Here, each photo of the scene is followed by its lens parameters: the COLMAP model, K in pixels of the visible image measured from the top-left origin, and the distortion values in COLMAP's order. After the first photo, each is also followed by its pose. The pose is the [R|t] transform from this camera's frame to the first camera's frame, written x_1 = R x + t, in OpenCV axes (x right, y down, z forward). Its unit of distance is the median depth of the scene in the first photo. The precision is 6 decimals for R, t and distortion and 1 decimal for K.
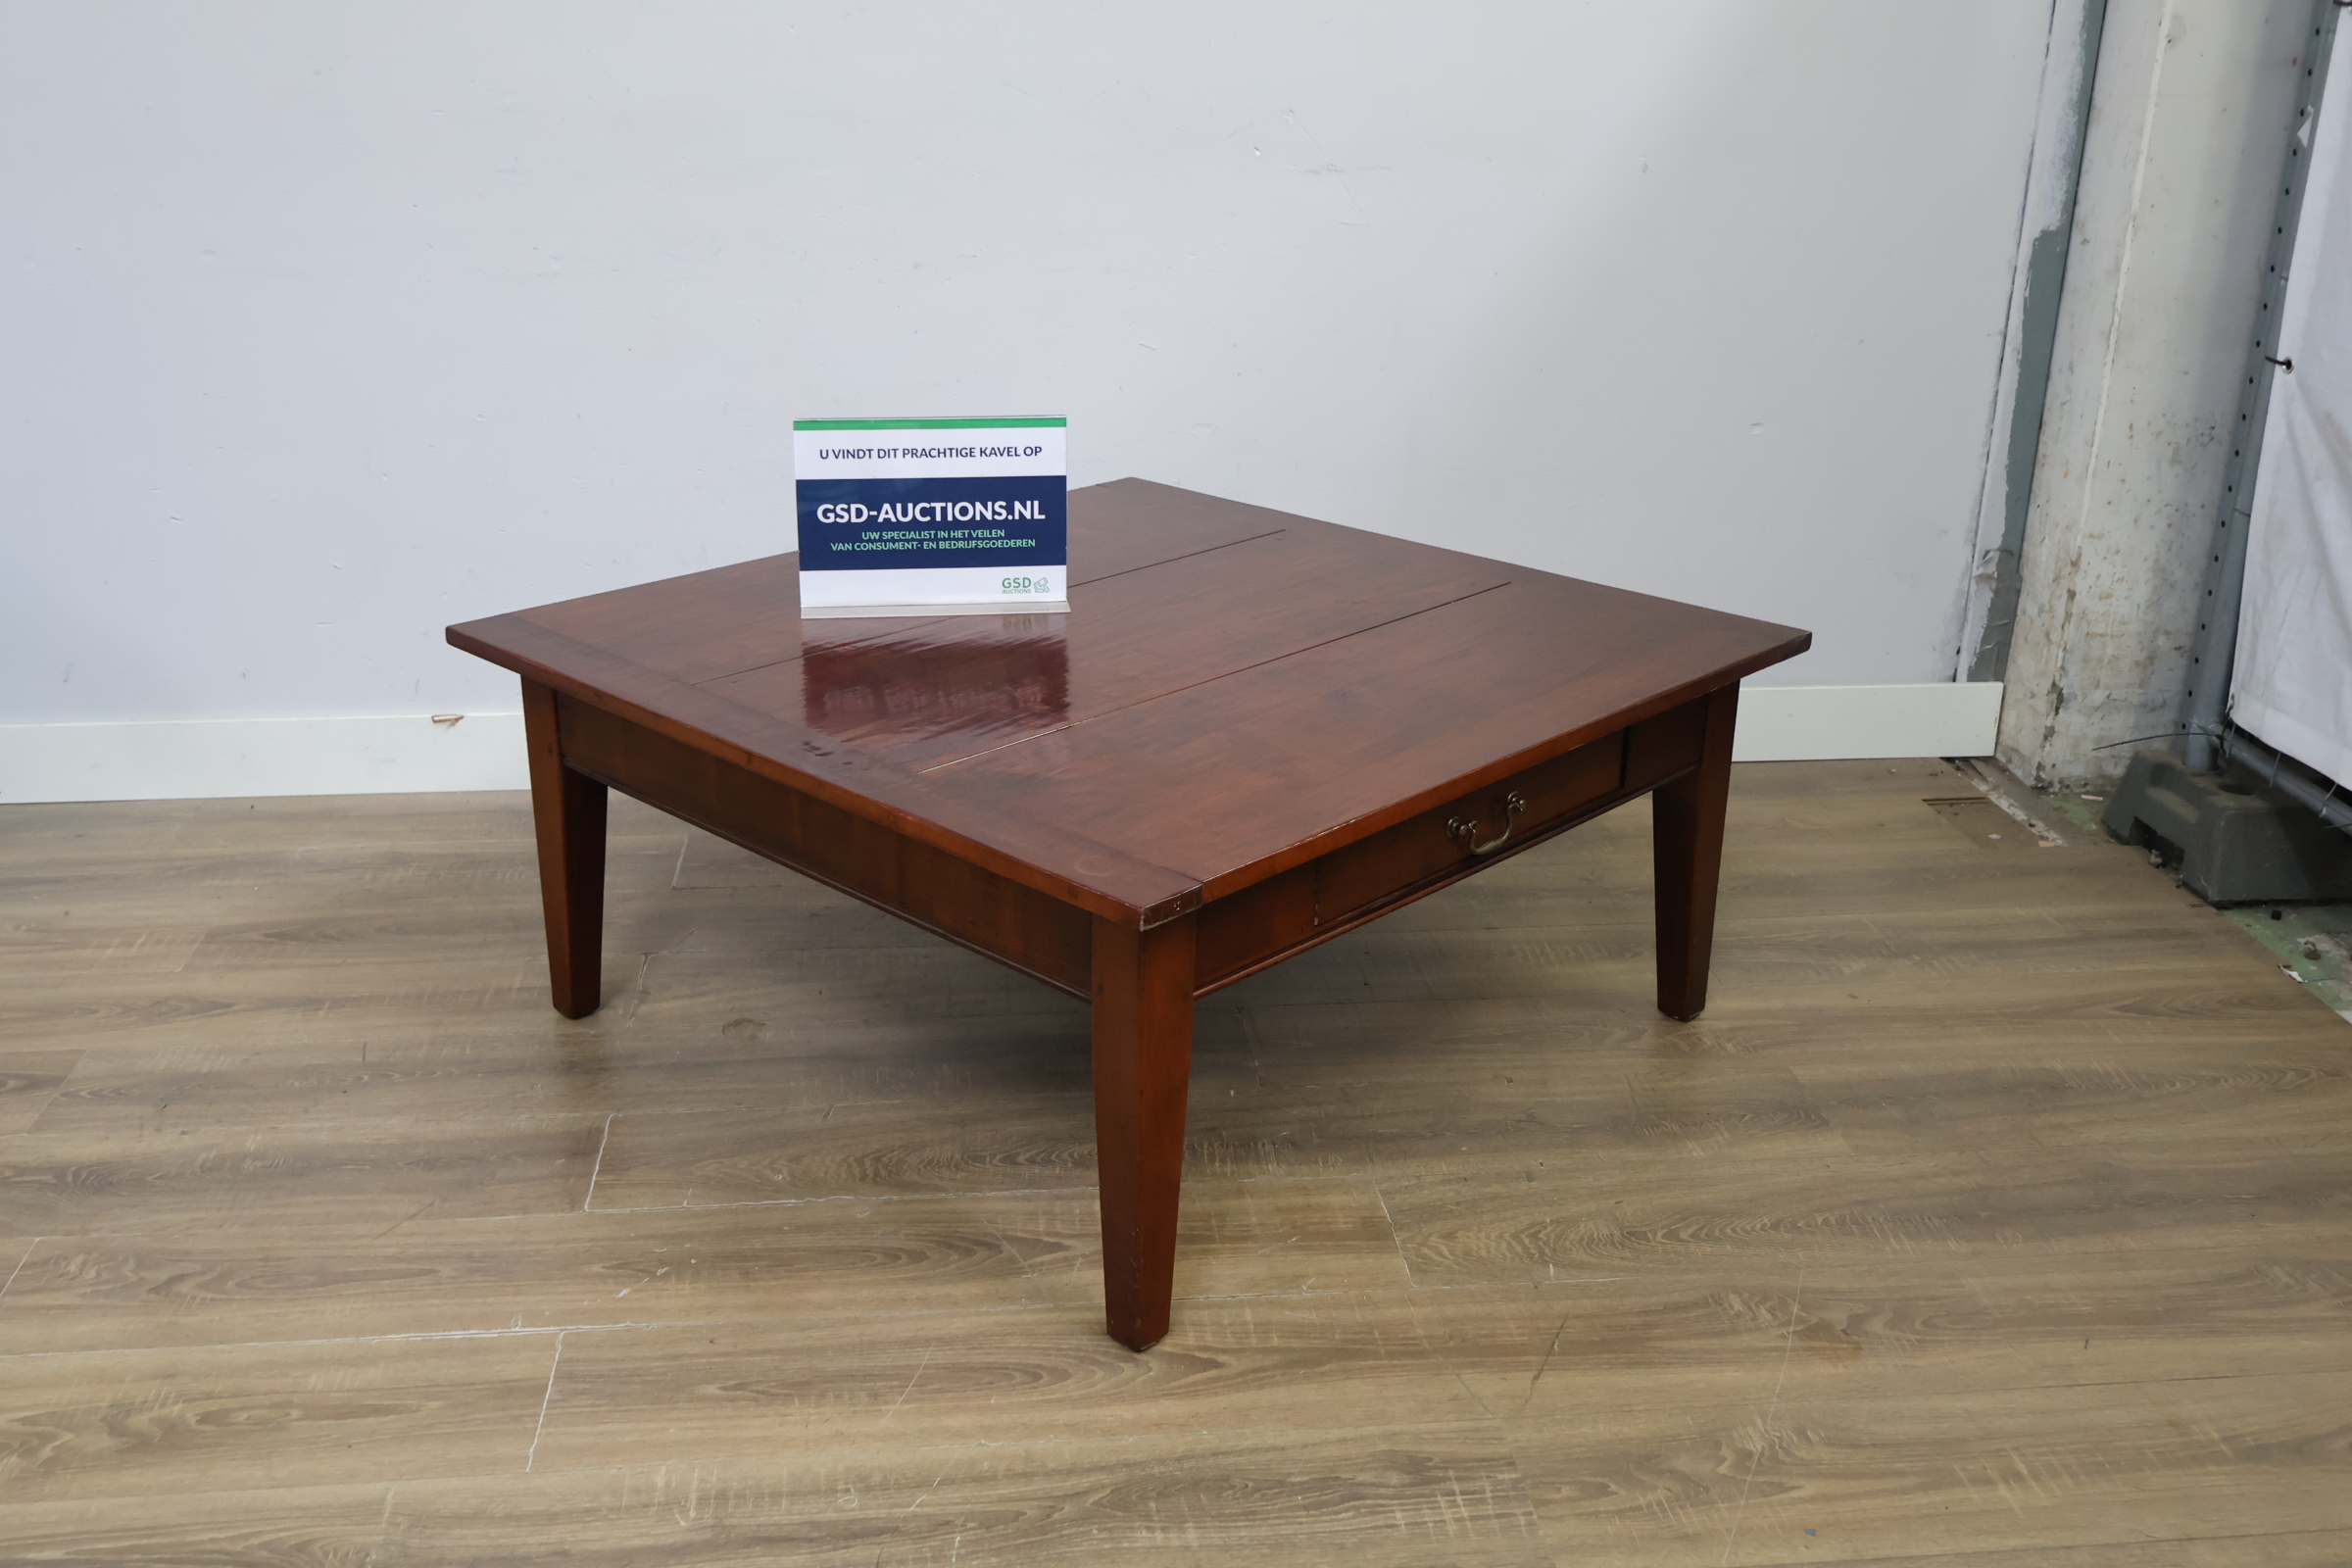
lens RADIAL K [[2195.7, 0, 1179.2], [0, 2195.7, 784.0], [0, 0, 1]] dist [-0.001707, 0.000000]
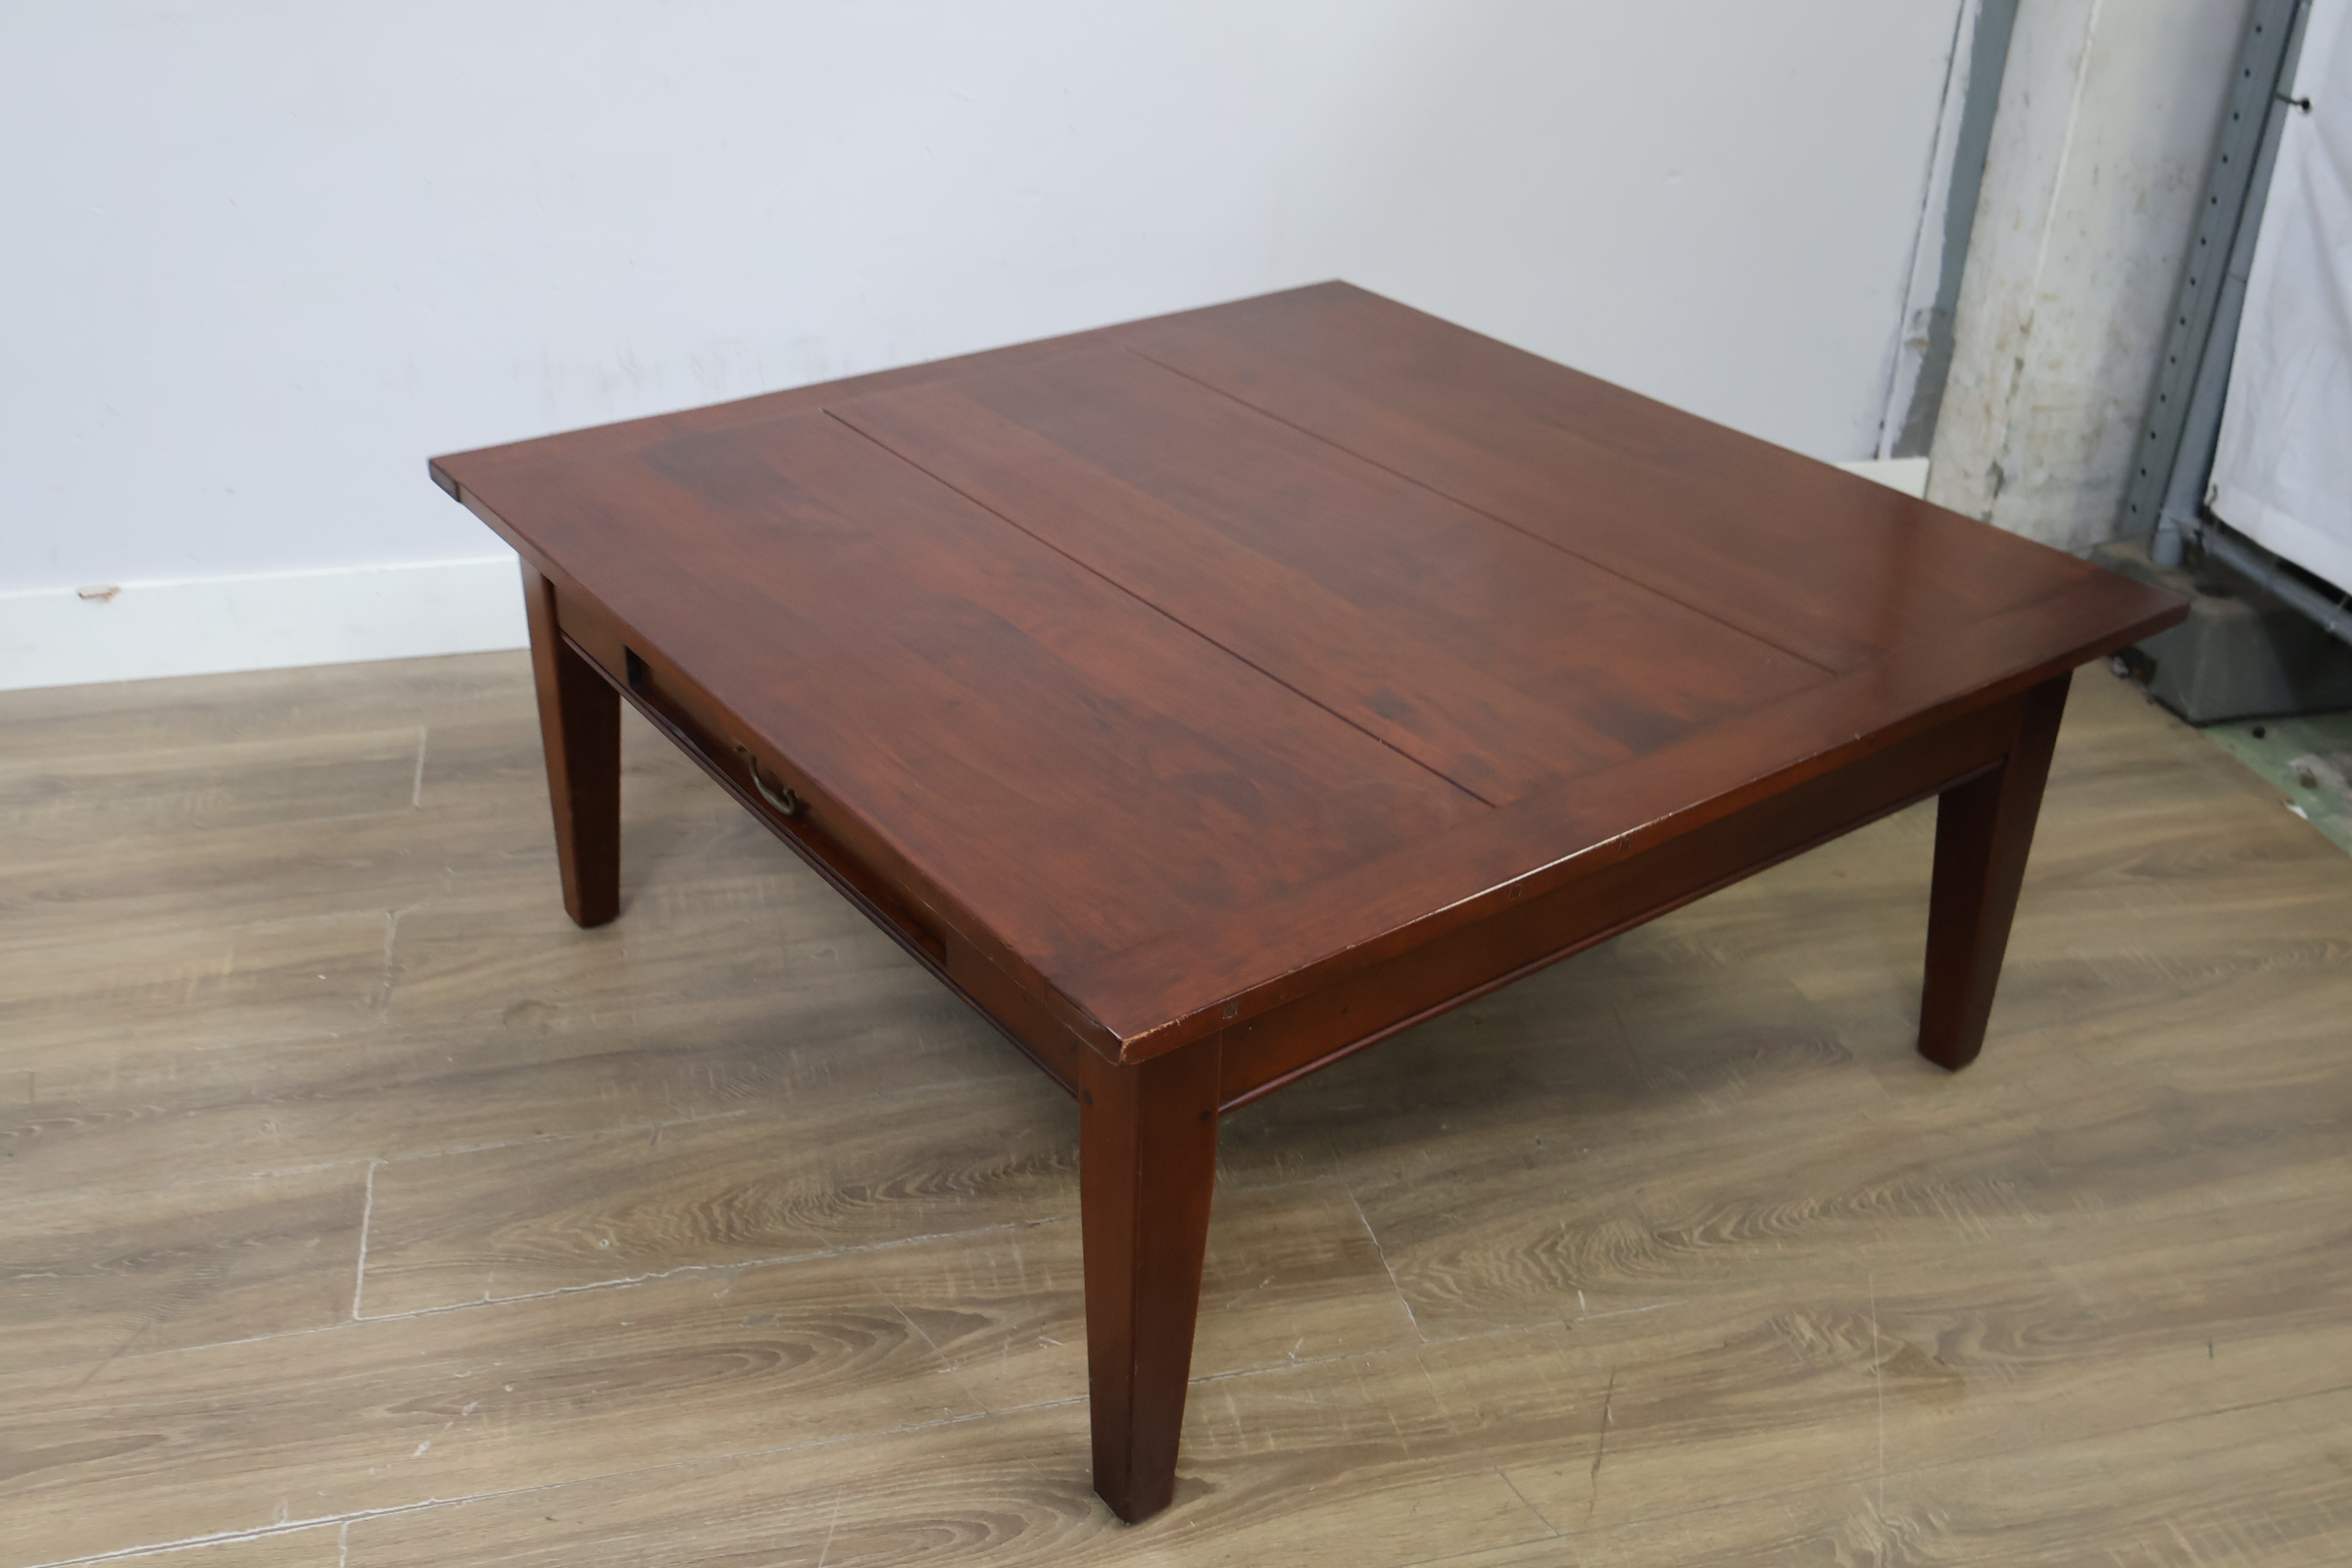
lens RADIAL K [[2195.7, 0, 1189.6], [0, 2195.7, 774.3], [0, 0, 1]] dist [-0.001707, 0.000000]
pose [[0.990409, -0.057134, 0.125804, -0.063680], [0.038572, 0.988632, 0.145326, -0.092008], [-0.132677, -0.139079, 0.981353, 0.222075]]
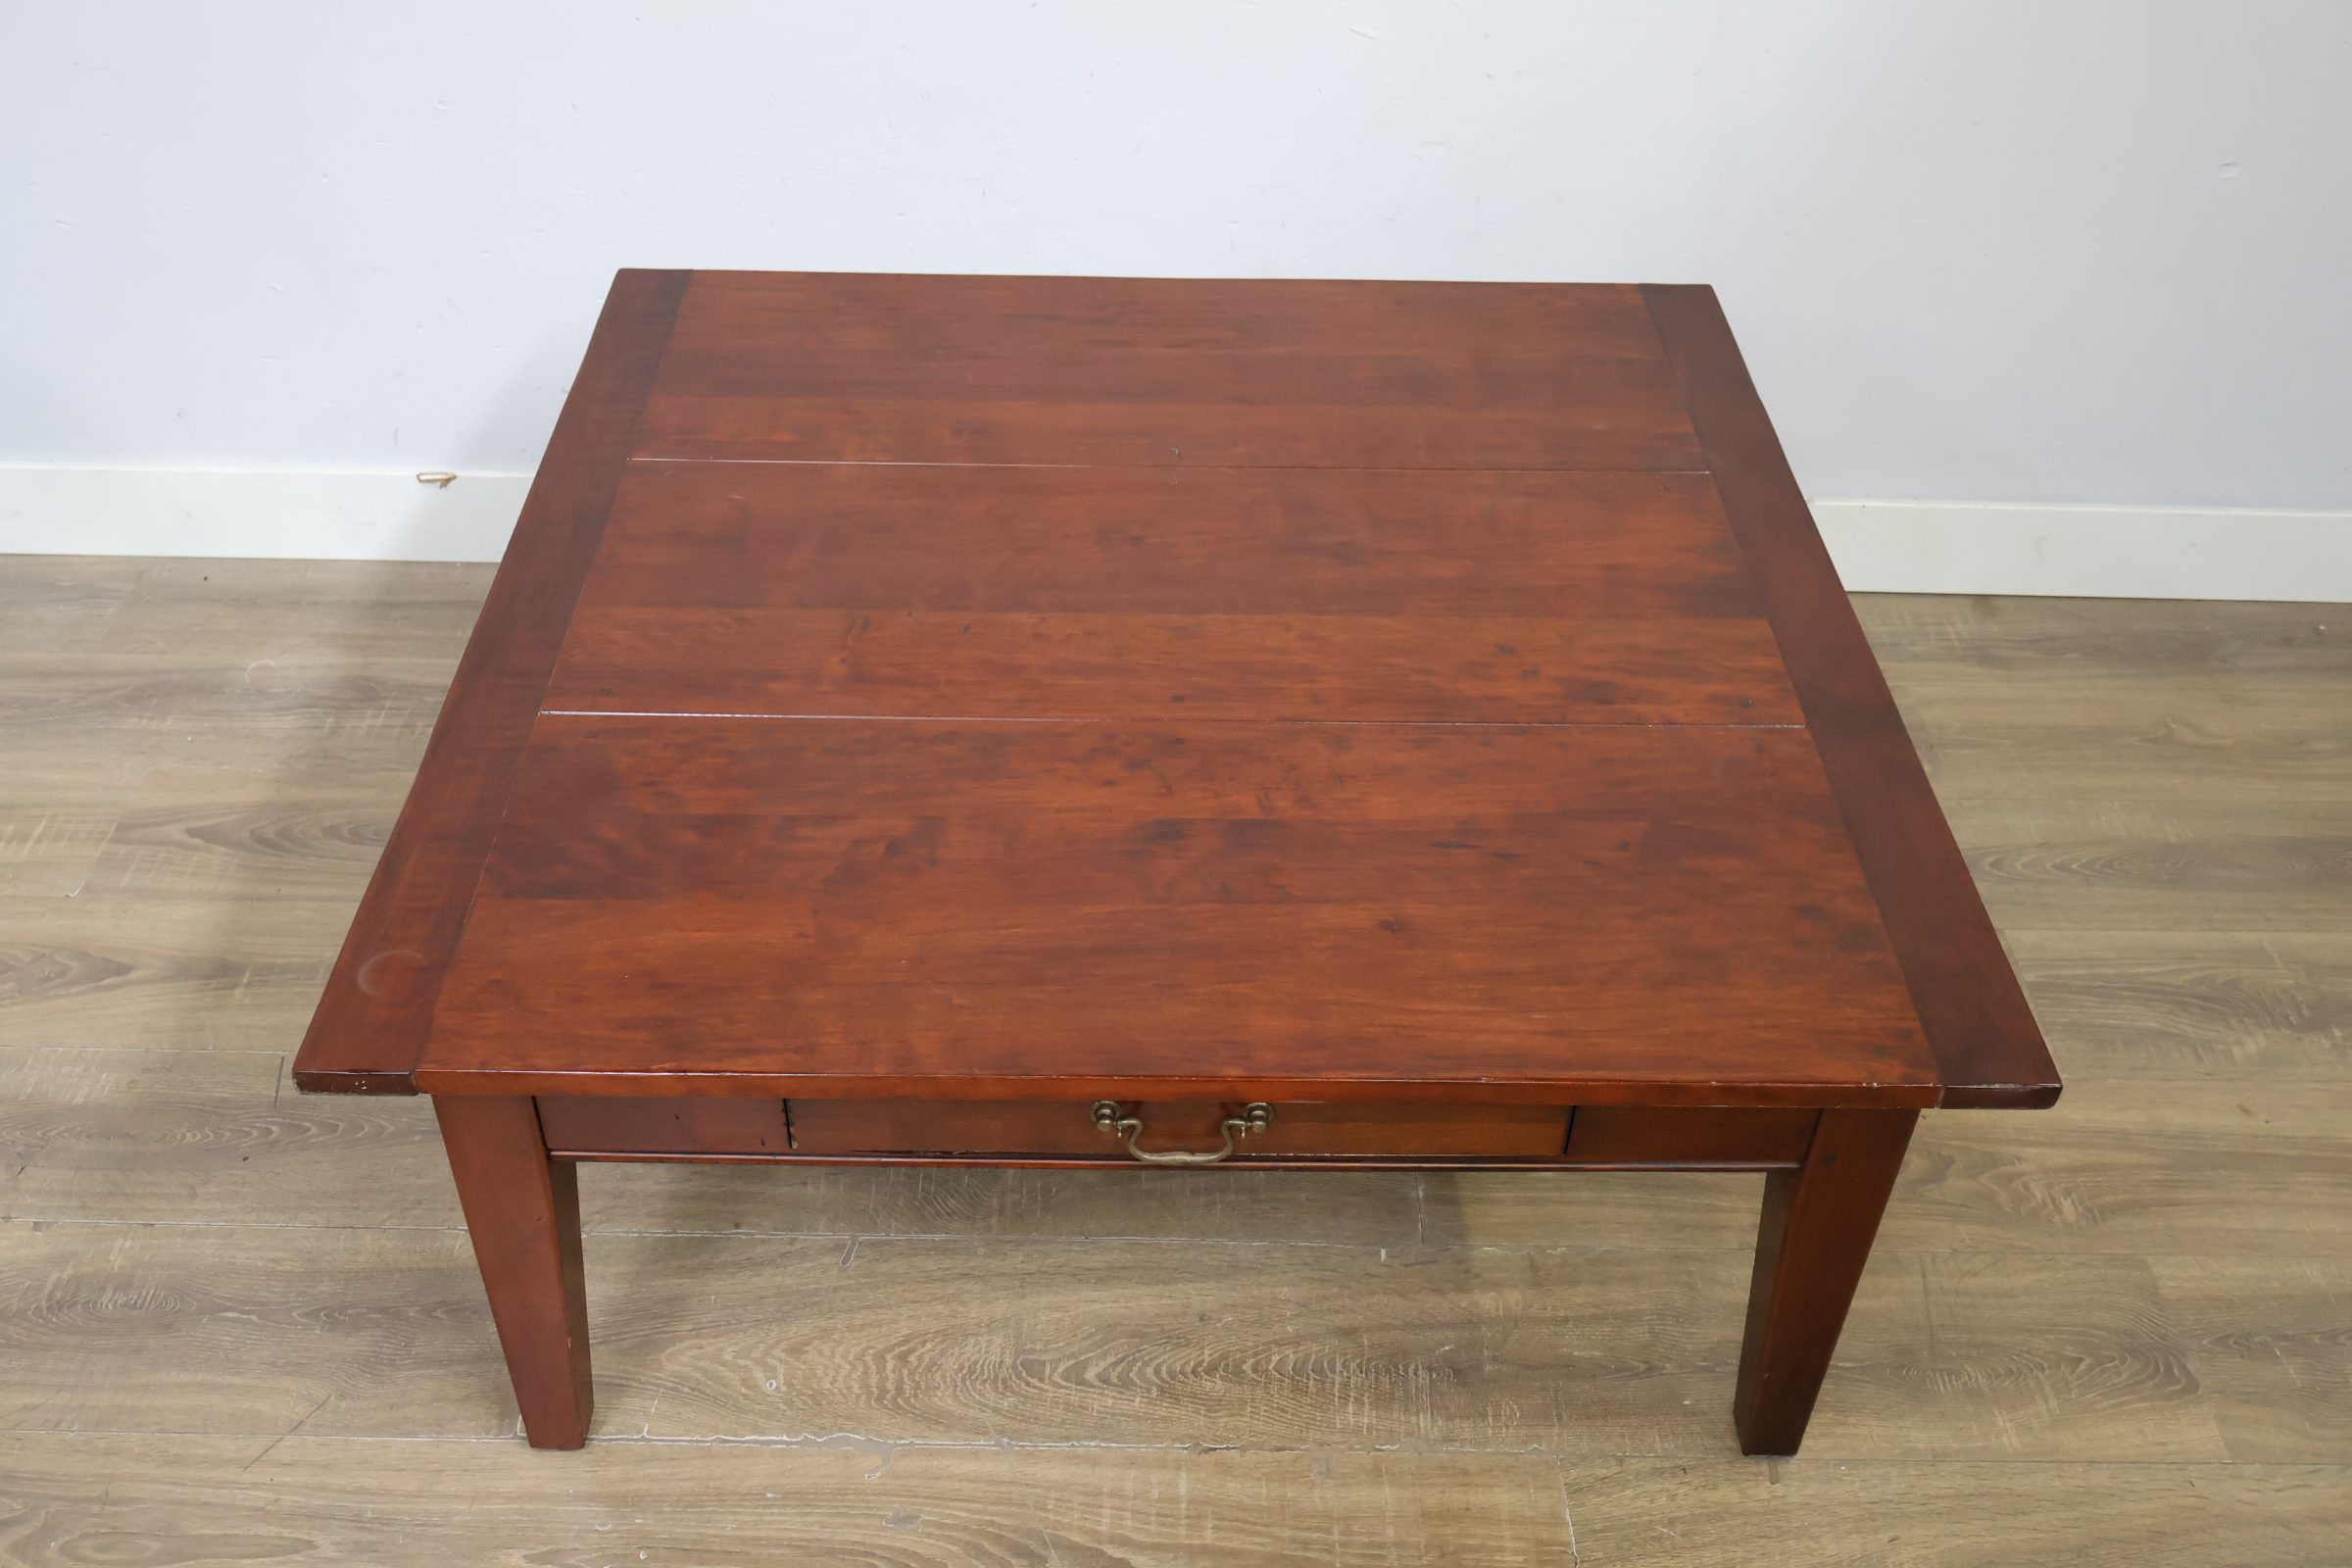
lens RADIAL K [[2195.7, 0, 1176.7], [0, 2195.7, 766.2], [0, 0, 1]] dist [-0.001707, 0.000000]
pose [[0.993625, 0.076082, -0.083188, 0.004073], [-0.046769, 0.949622, 0.309889, -0.264191], [0.102574, -0.304023, 0.947126, 0.354919]]
